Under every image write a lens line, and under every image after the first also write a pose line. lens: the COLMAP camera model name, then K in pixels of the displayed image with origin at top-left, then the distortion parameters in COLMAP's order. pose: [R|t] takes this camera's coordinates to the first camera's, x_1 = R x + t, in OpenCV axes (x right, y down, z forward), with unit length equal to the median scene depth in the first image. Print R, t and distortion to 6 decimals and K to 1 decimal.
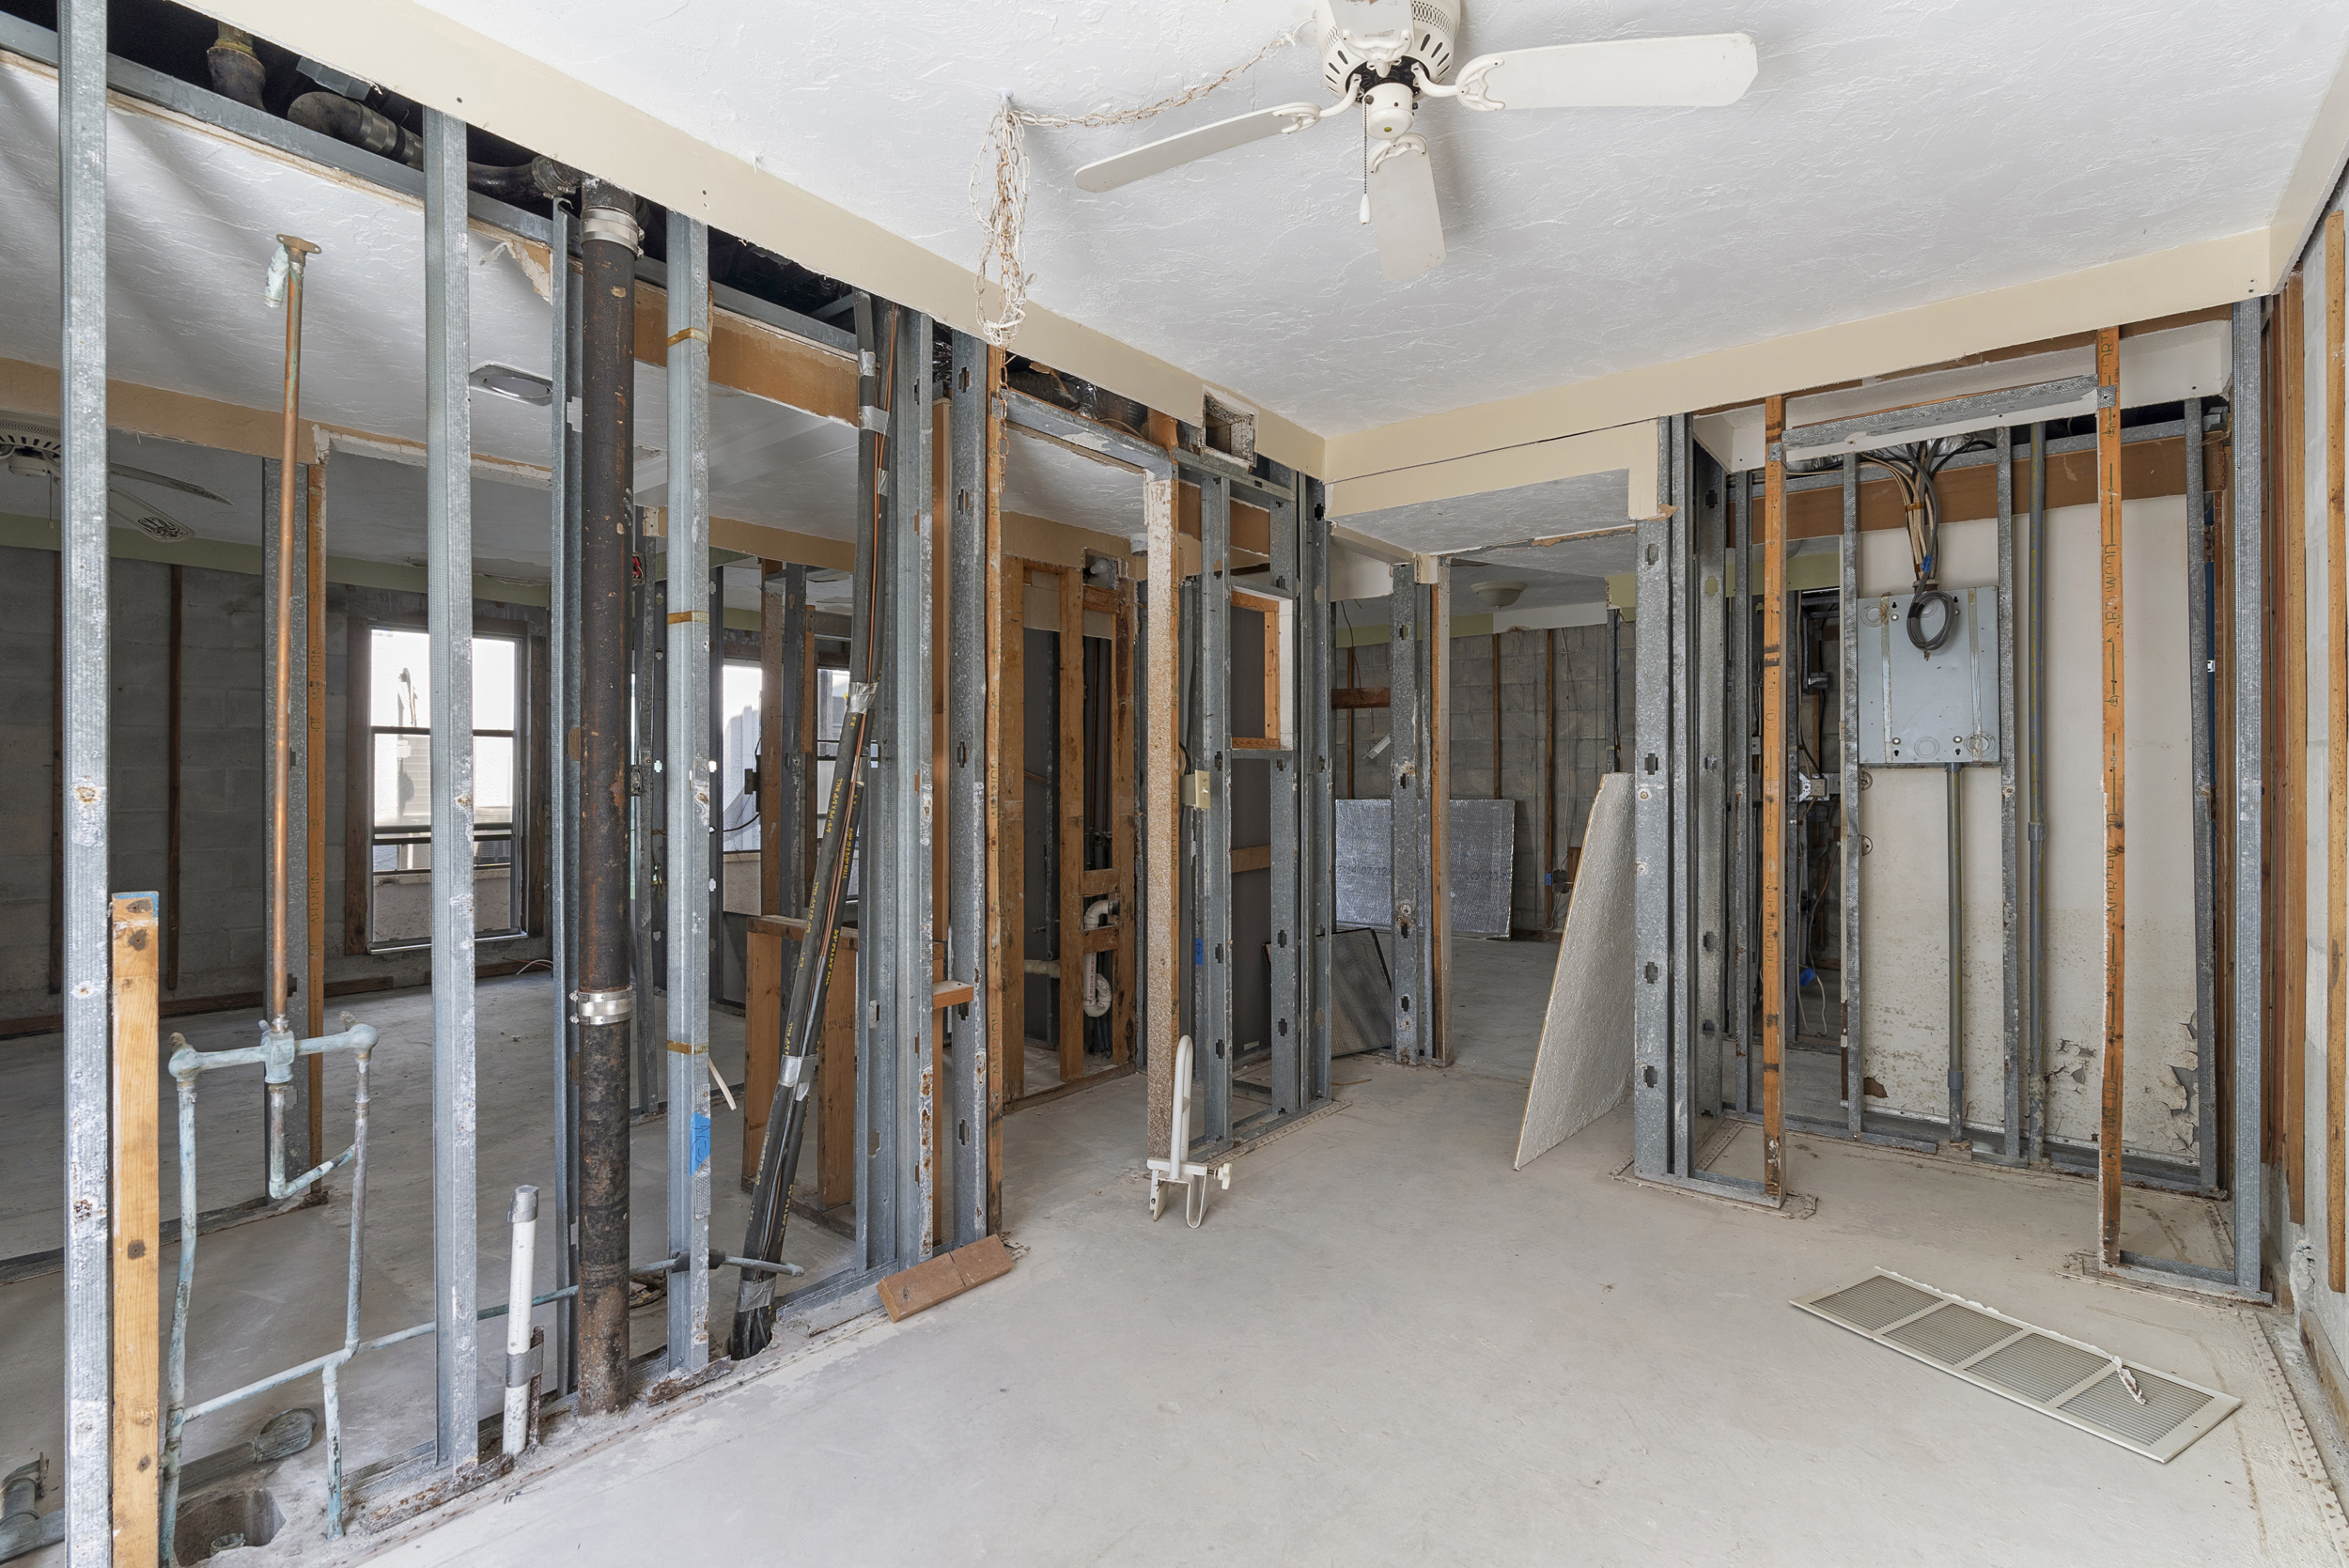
lens RADIAL K [[1071.4, 0, 1174.9], [0, 1071.4, 778.9], [0, 0, 1]] dist [-0.000221, -0.000003]
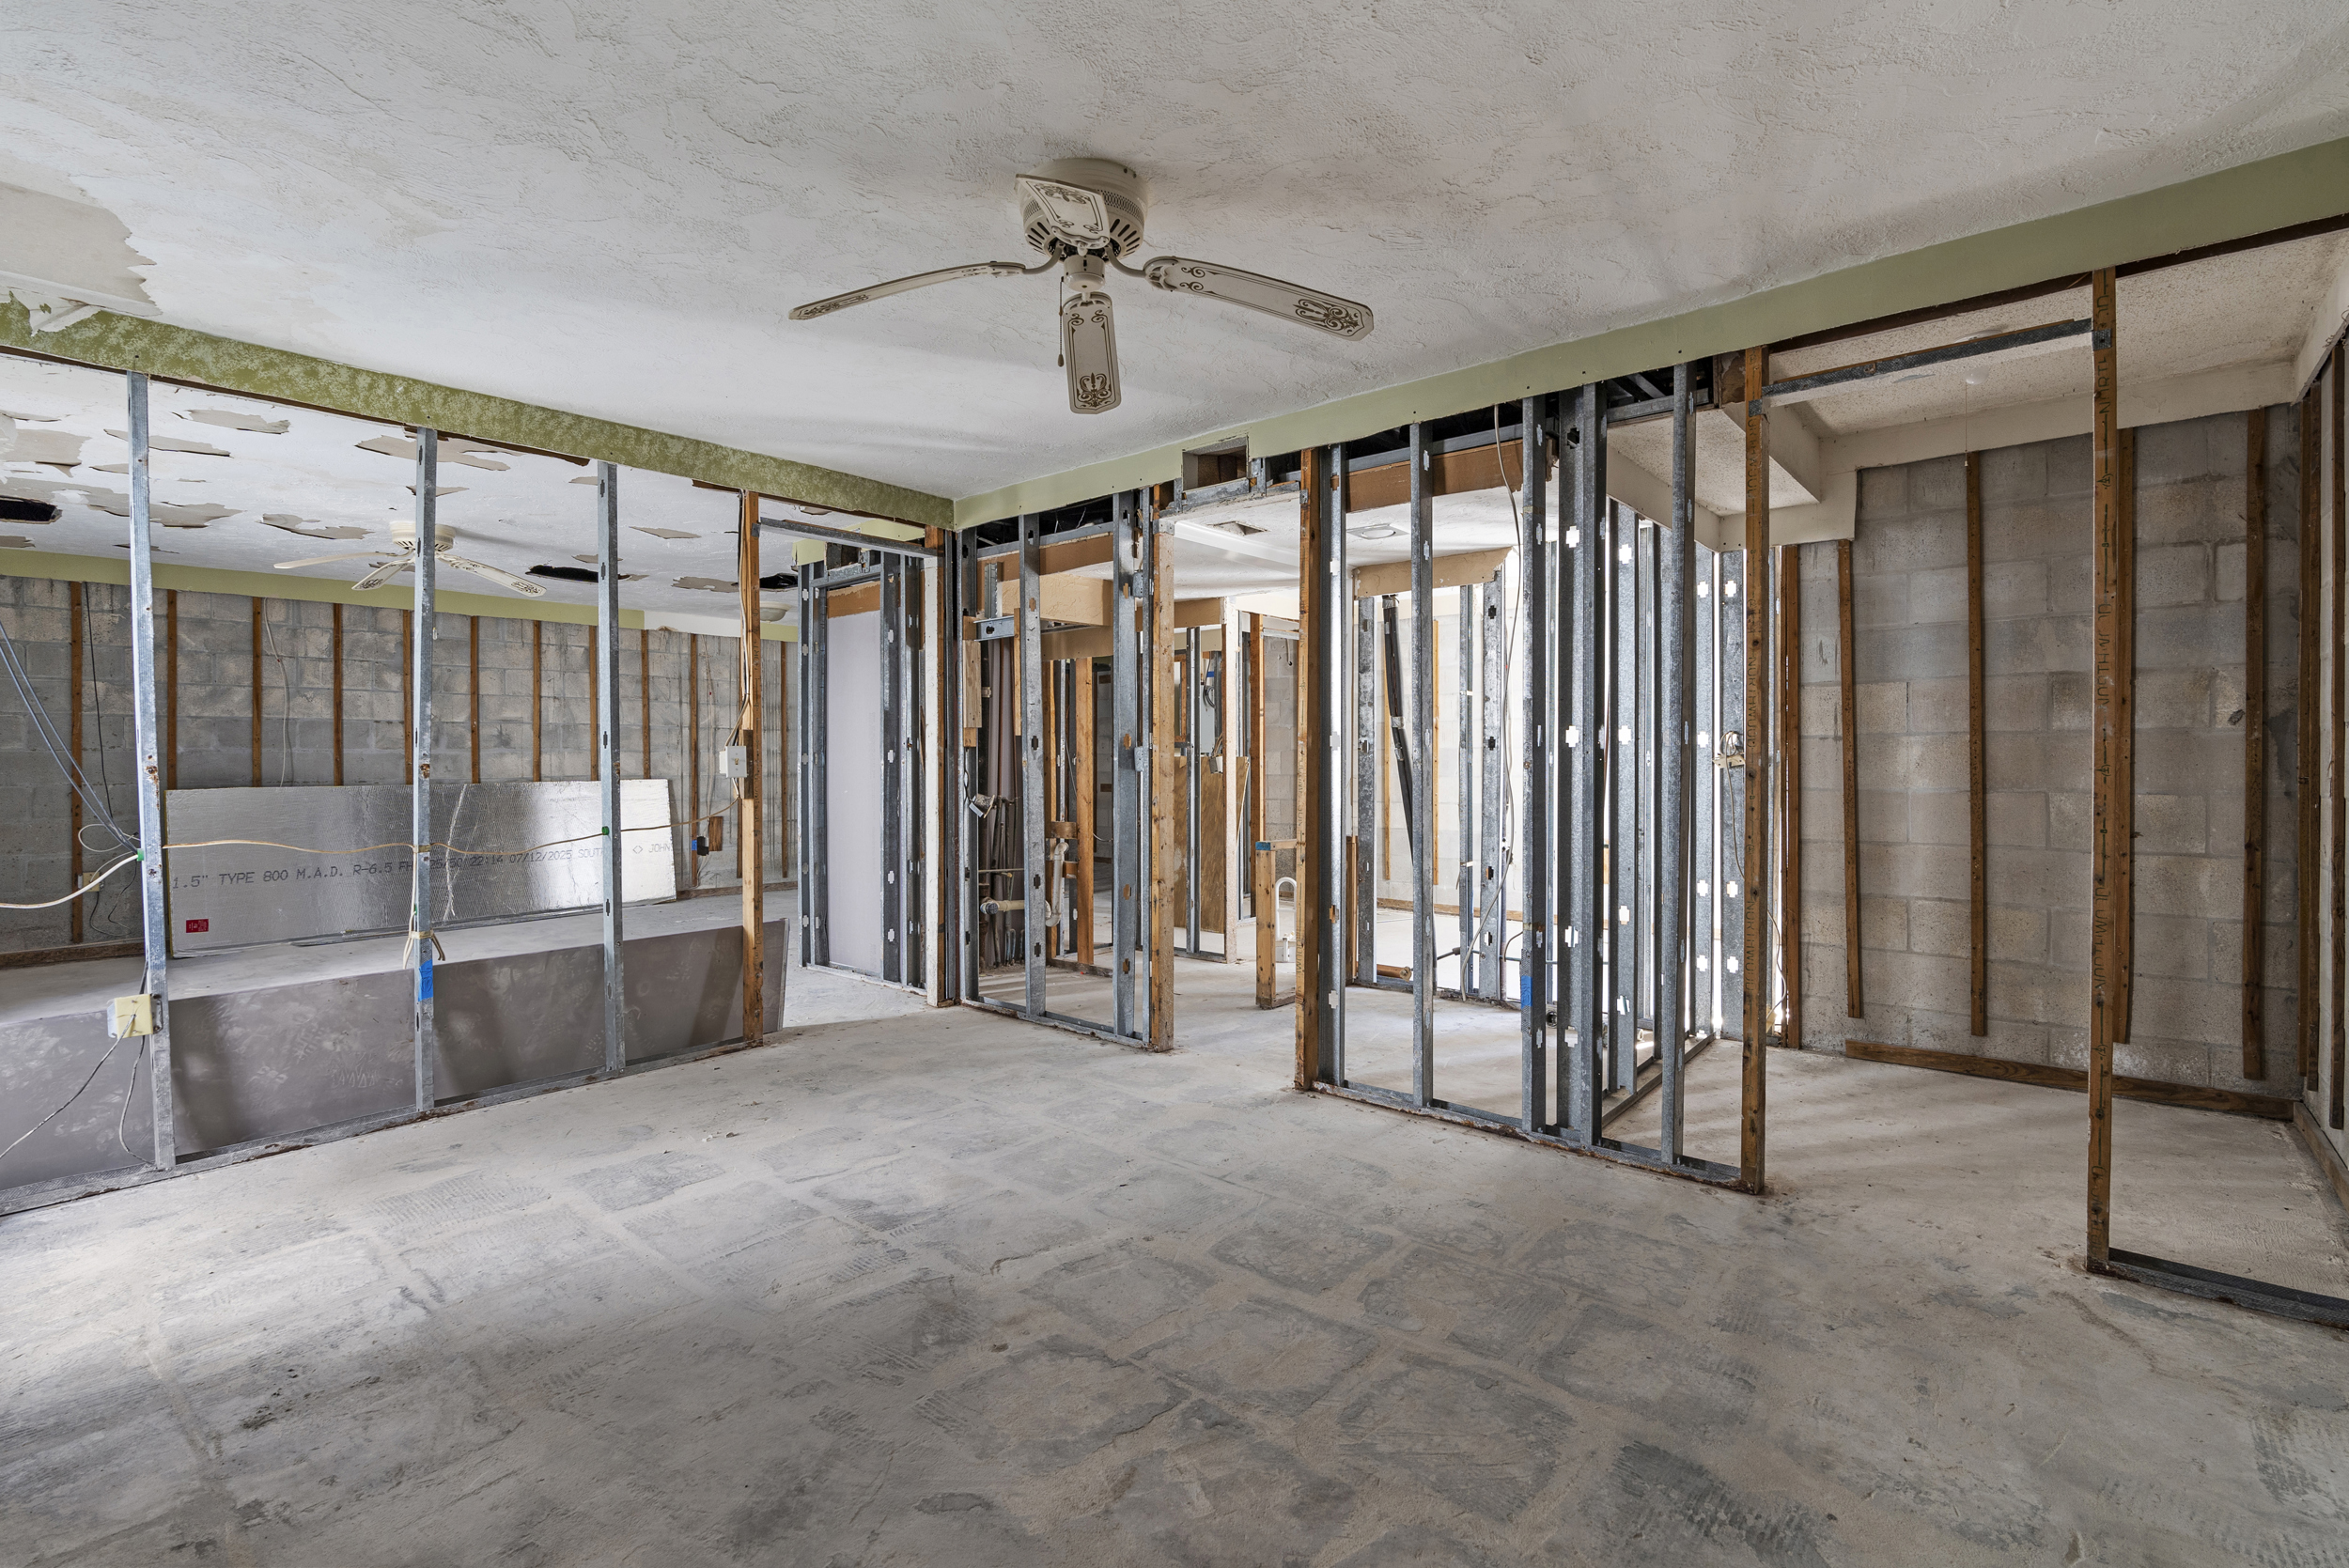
lens RADIAL K [[1071.4, 0, 1174.4], [0, 1071.4, 770.8], [0, 0, 1]] dist [-0.000221, -0.000003]
pose [[0.036002, -0.013804, 0.999256, -0.812267], [-0.001834, 0.999902, 0.013879, -0.005604], [-0.999350, -0.002332, 0.035973, 0.423000]]
